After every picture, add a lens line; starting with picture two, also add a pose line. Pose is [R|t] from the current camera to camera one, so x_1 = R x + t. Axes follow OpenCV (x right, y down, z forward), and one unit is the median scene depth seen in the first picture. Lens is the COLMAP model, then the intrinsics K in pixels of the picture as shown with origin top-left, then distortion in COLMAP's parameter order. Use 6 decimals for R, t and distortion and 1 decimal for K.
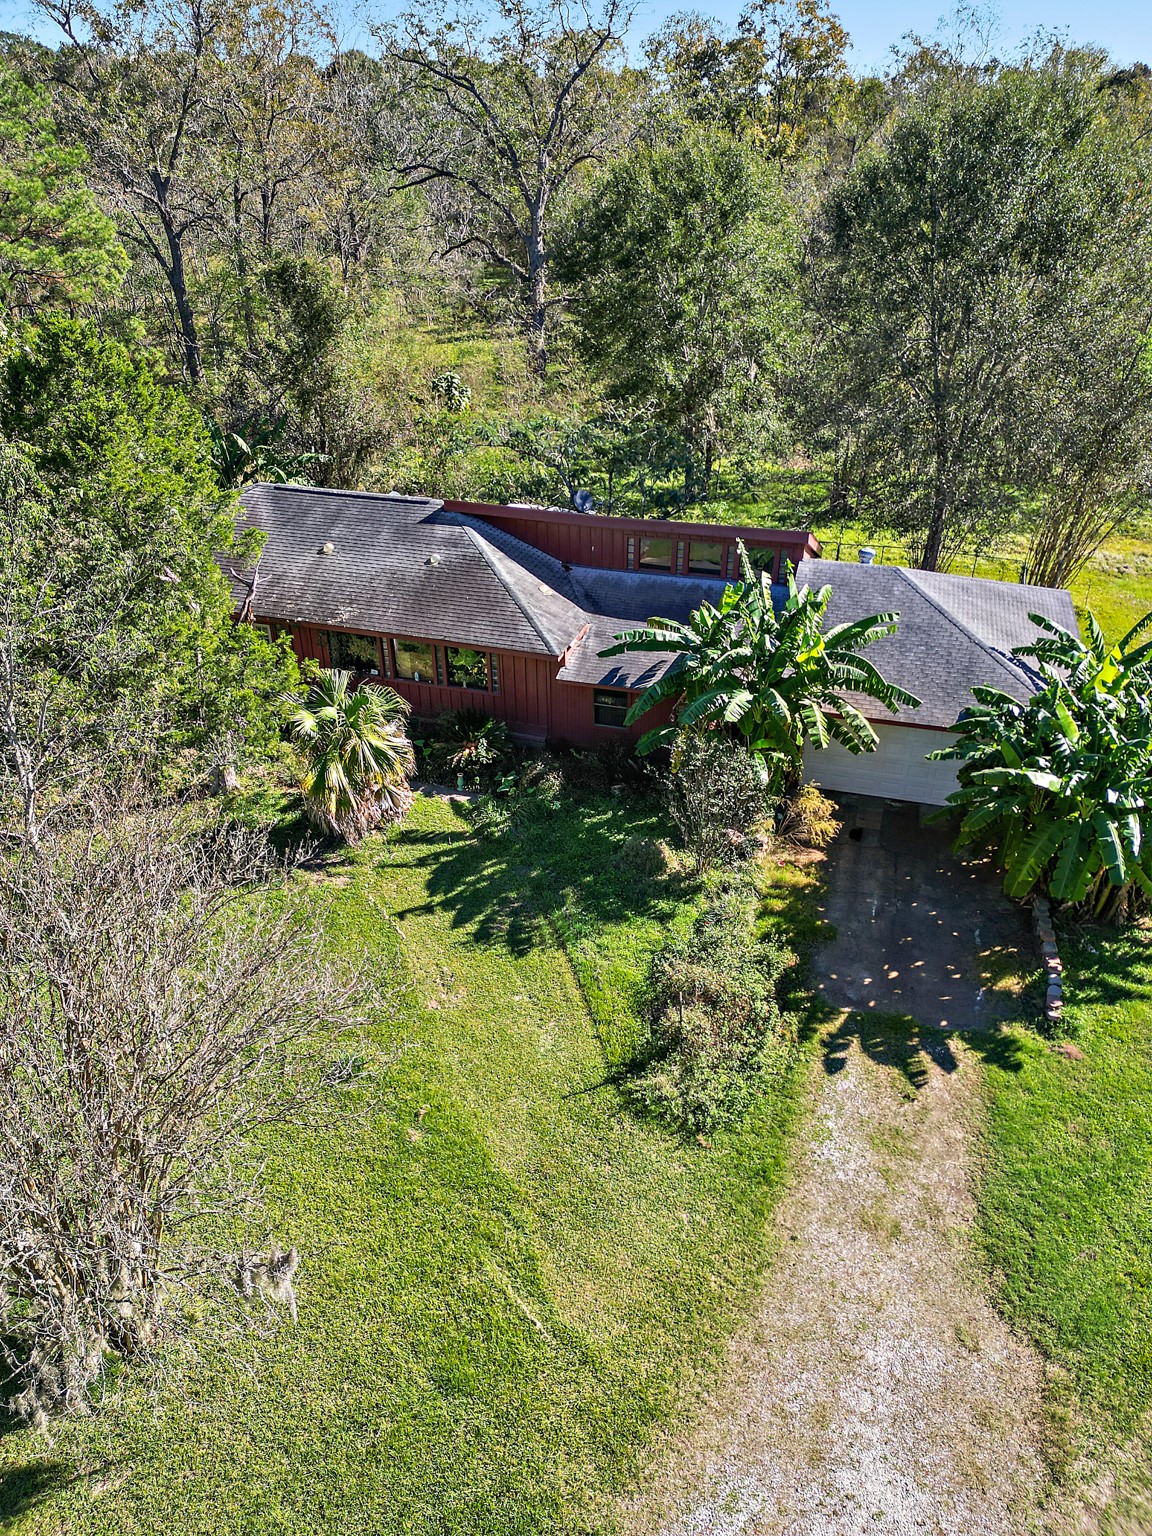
lens RADIAL K [[1082.9, 0, 576.0], [0, 1082.9, 768.0], [0, 0, 1]] dist [0.073706, -0.069229]
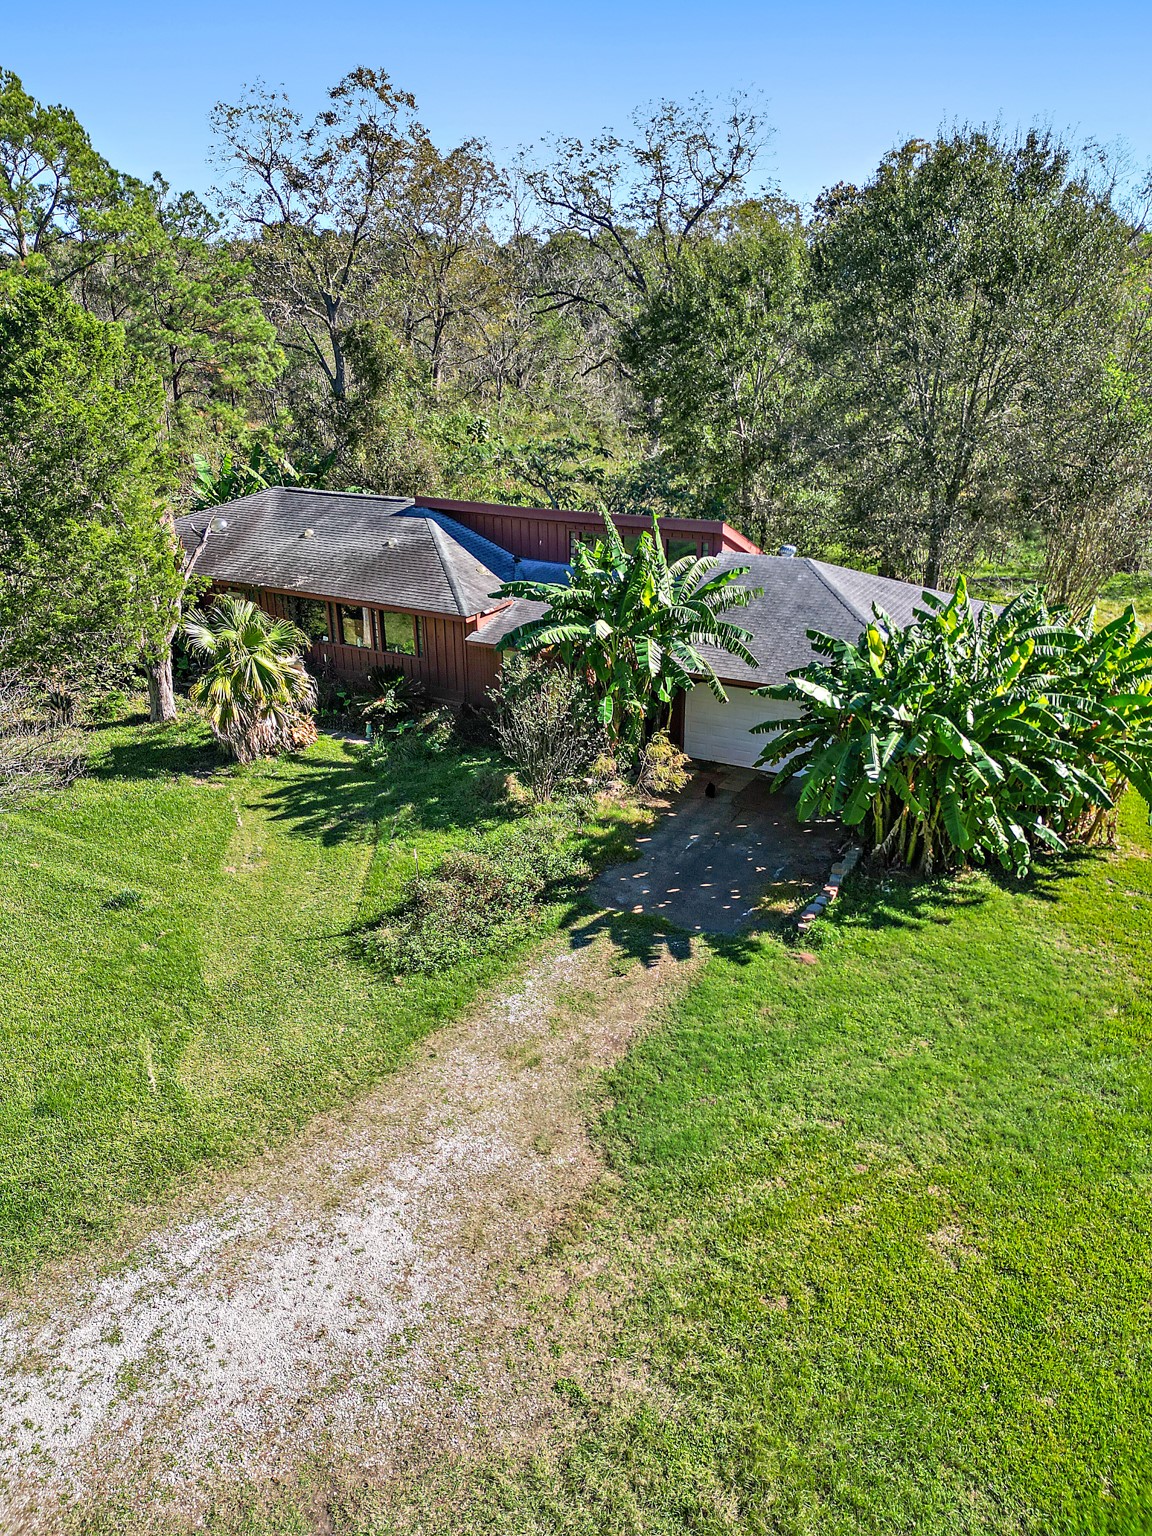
lens RADIAL K [[1082.9, 0, 576.0], [0, 1082.9, 768.0], [0, 0, 1]] dist [0.073706, -0.069229]
pose [[0.979620, 0.076909, -0.185552, 0.301879], [-0.102239, 0.986089, -0.131053, 0.173492], [0.172892, 0.147352, 0.973856, 0.001086]]
